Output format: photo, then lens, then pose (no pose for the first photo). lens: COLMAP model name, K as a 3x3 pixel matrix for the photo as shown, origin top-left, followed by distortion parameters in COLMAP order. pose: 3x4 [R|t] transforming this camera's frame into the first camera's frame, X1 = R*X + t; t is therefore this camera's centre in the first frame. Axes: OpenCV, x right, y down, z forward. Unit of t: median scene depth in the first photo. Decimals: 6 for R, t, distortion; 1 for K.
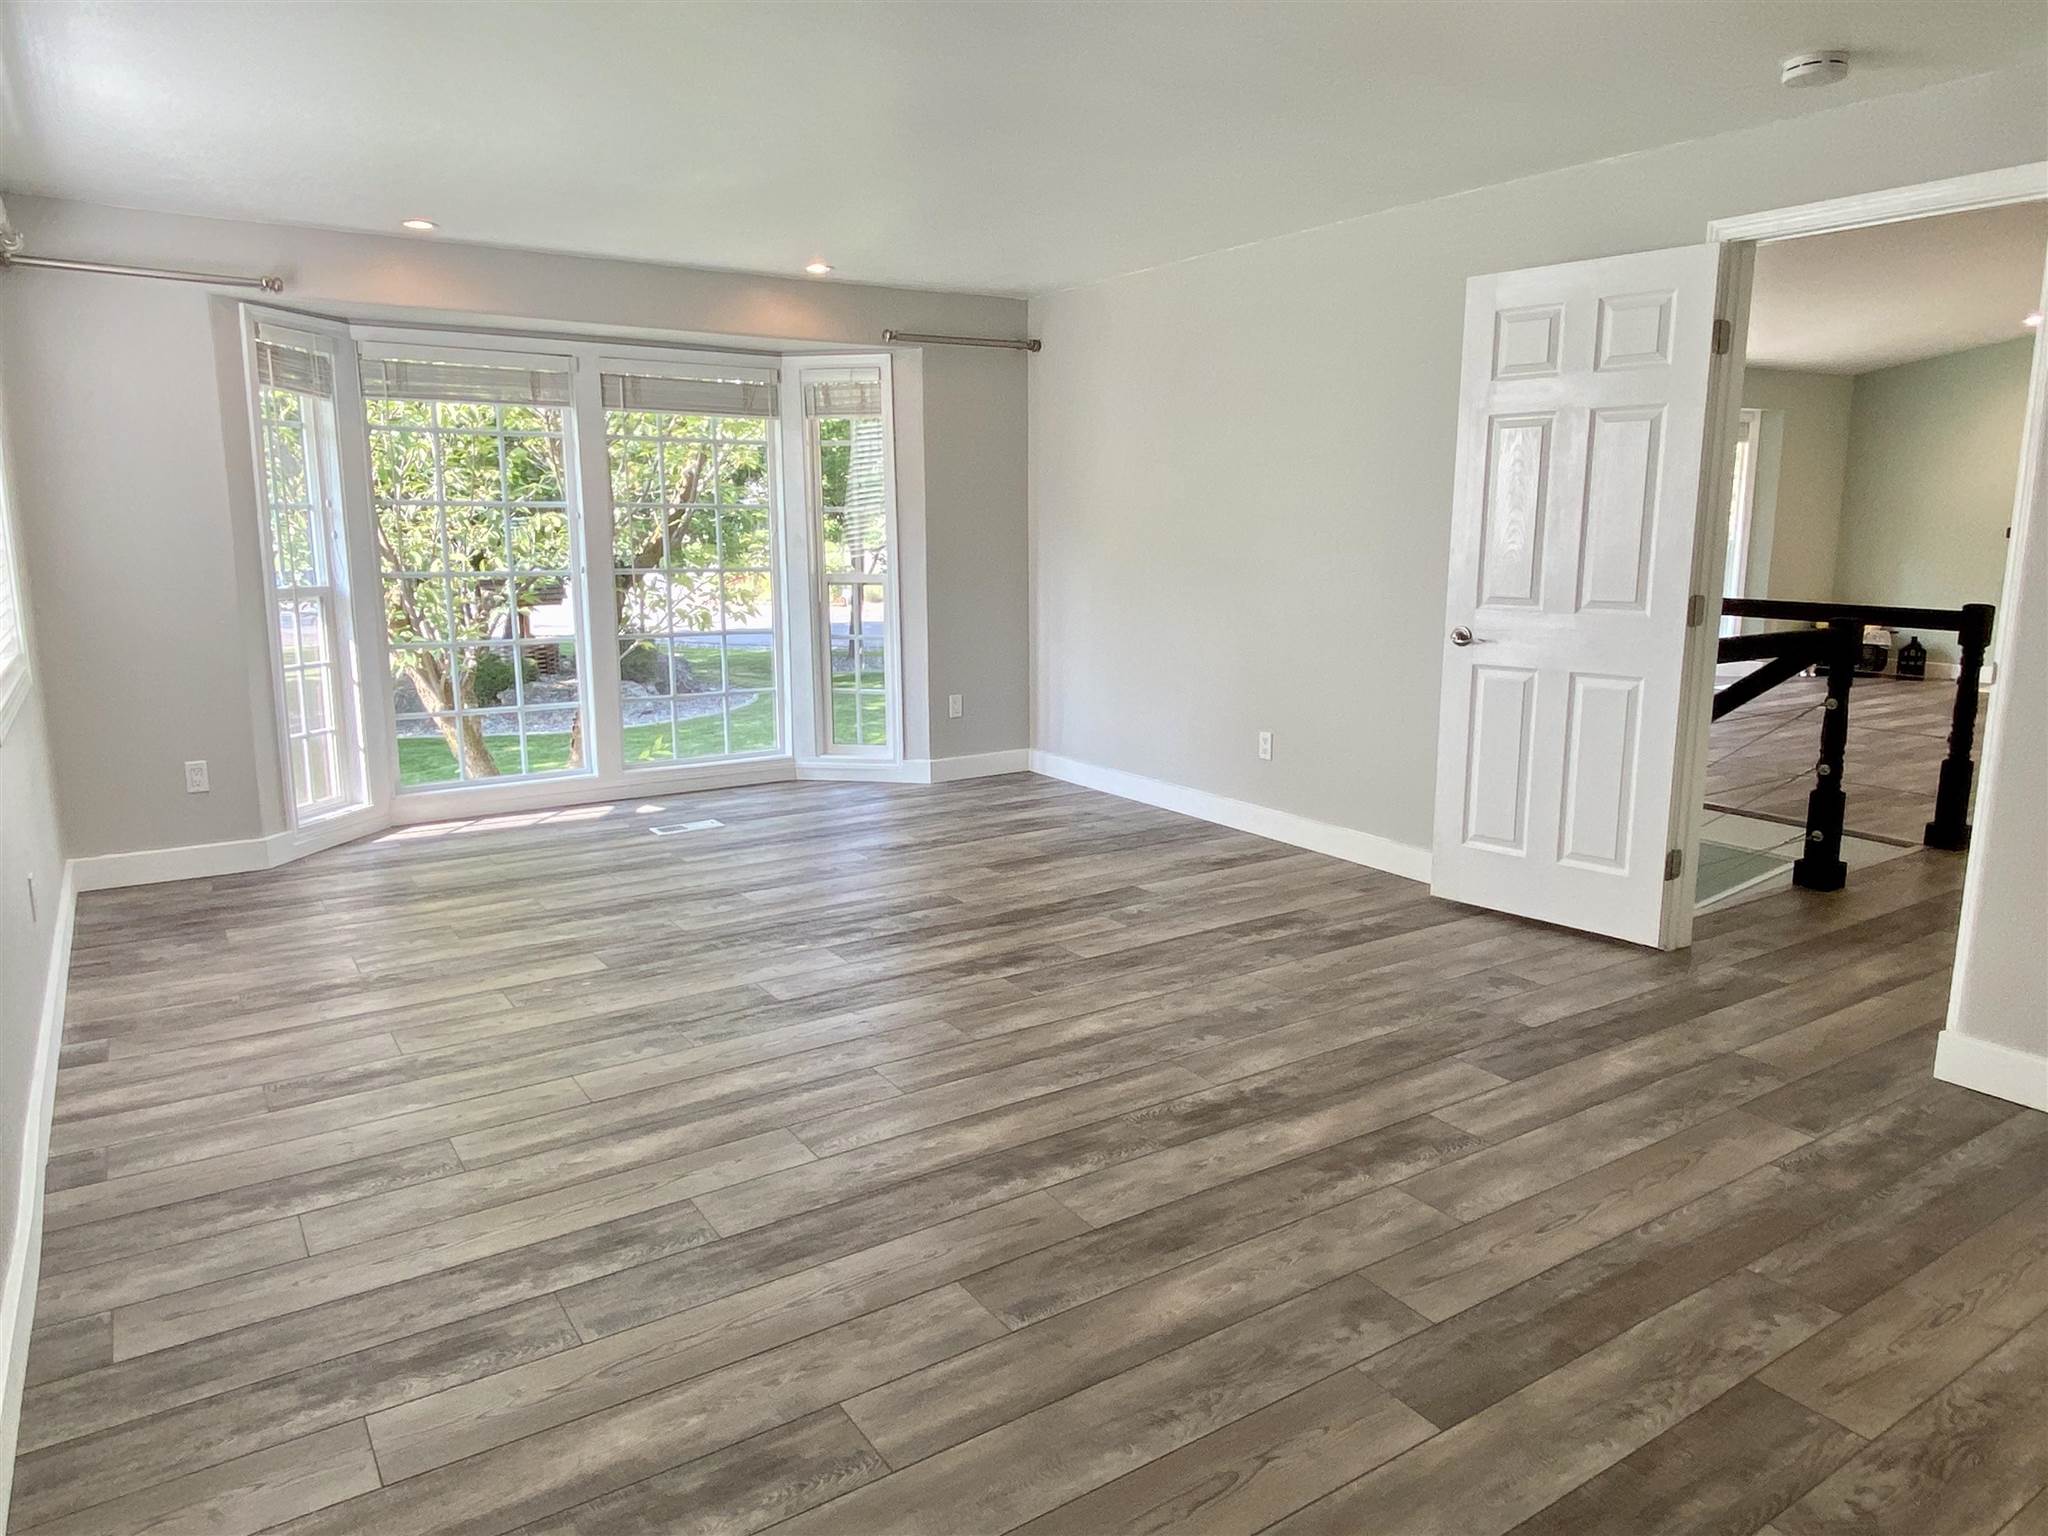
lens RADIAL K [[1334.9, 0, 1028.6], [0, 1334.9, 757.9], [0, 0, 1]] dist [0.081402, -0.095406]
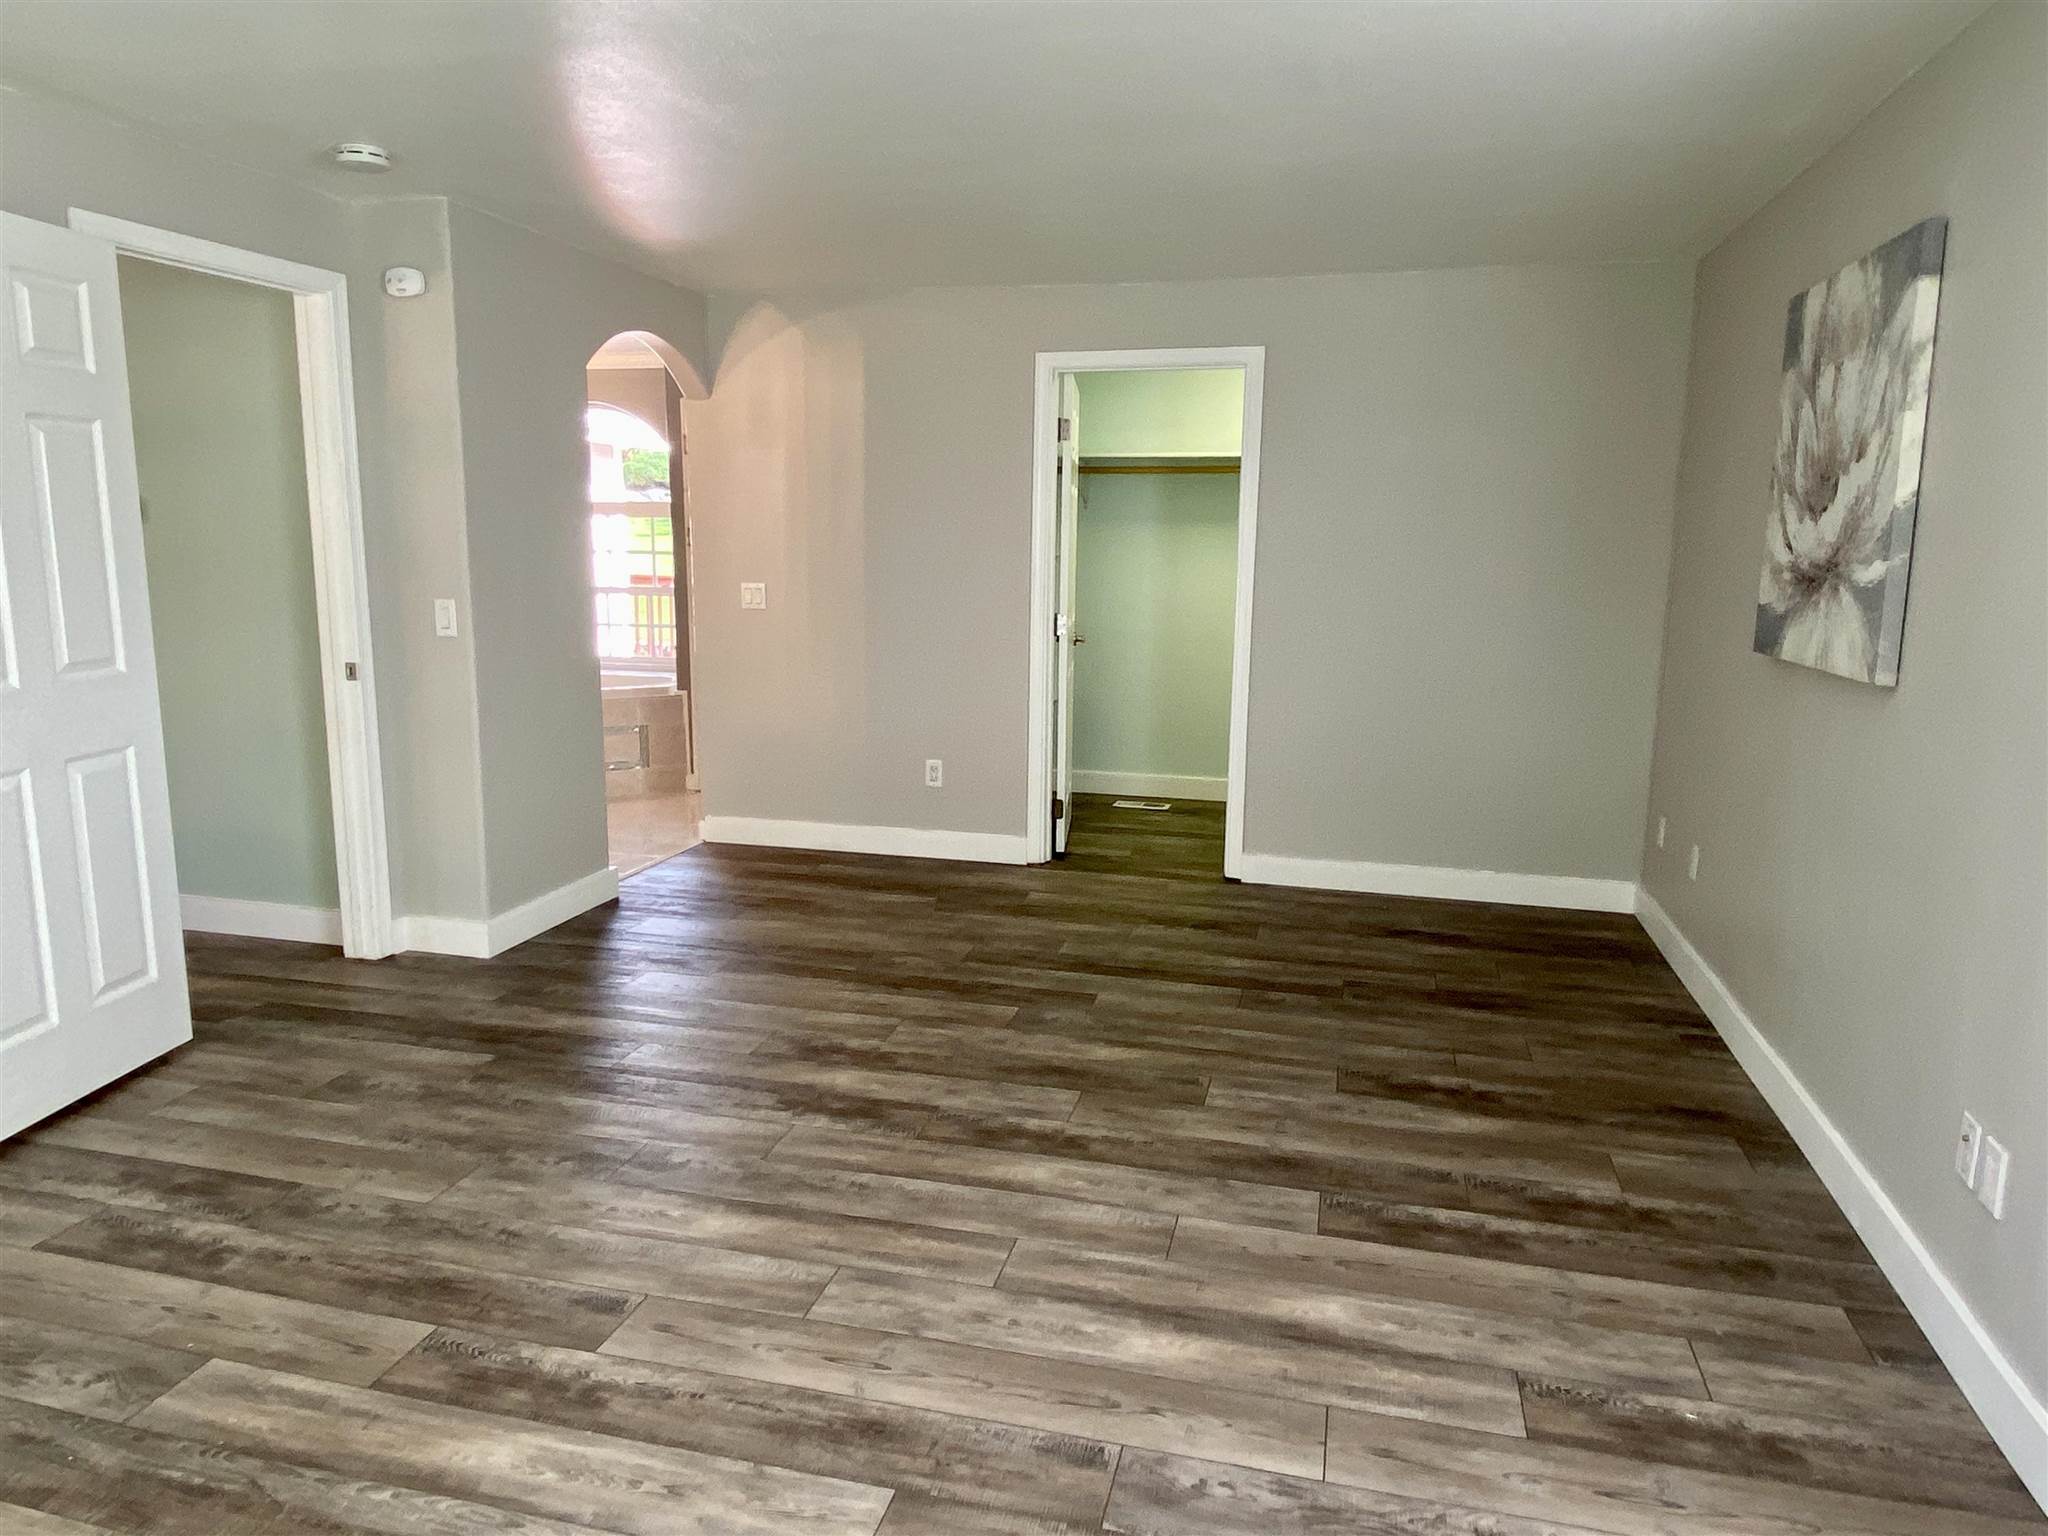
lens RADIAL K [[1297.2, 0, 1028.0], [0, 1297.2, 754.5], [0, 0, 1]] dist [0.063879, -0.086714]
pose [[-0.671208, -0.129044, 0.729950, -0.544739], [0.124039, 0.951294, 0.282230, -0.227879], [-0.730817, 0.279977, -0.622510, 1.170849]]
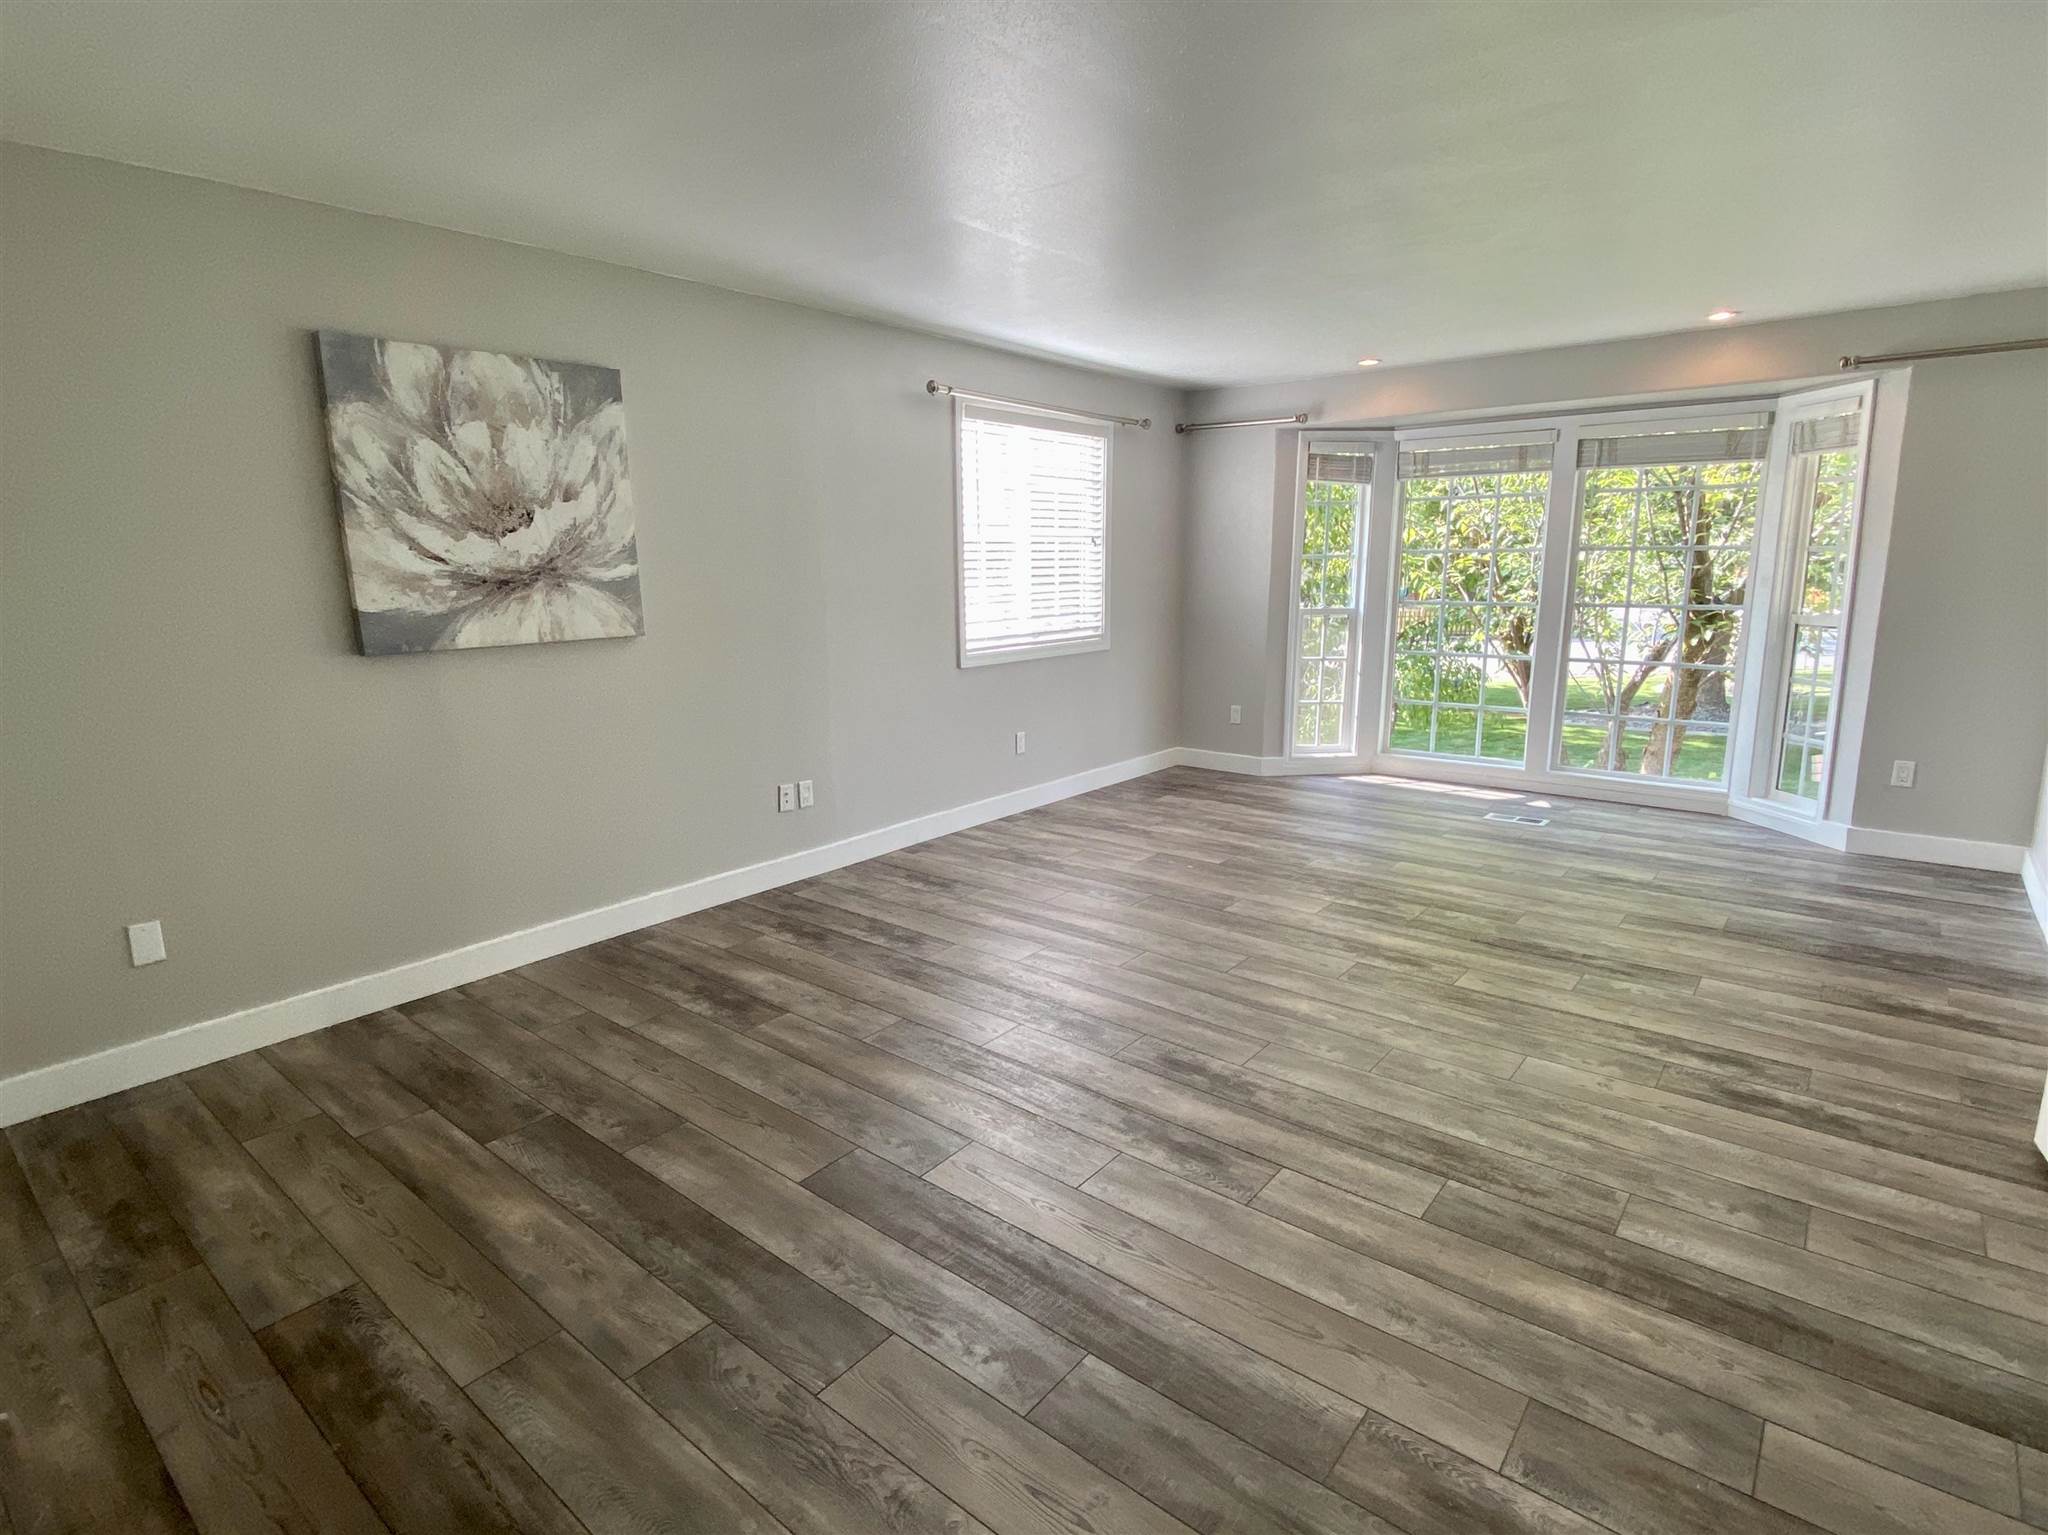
lens RADIAL K [[1040.0, 0, 1024.0], [0, 1040.0, 767.5], [0, 0, 1]] dist [0.001064, -0.001828]
pose [[0.291541, 0.186383, -0.938224, 0.726515], [-0.161555, 0.976338, 0.143753, -0.084951], [0.942817, 0.109665, 0.314754, 0.433775]]
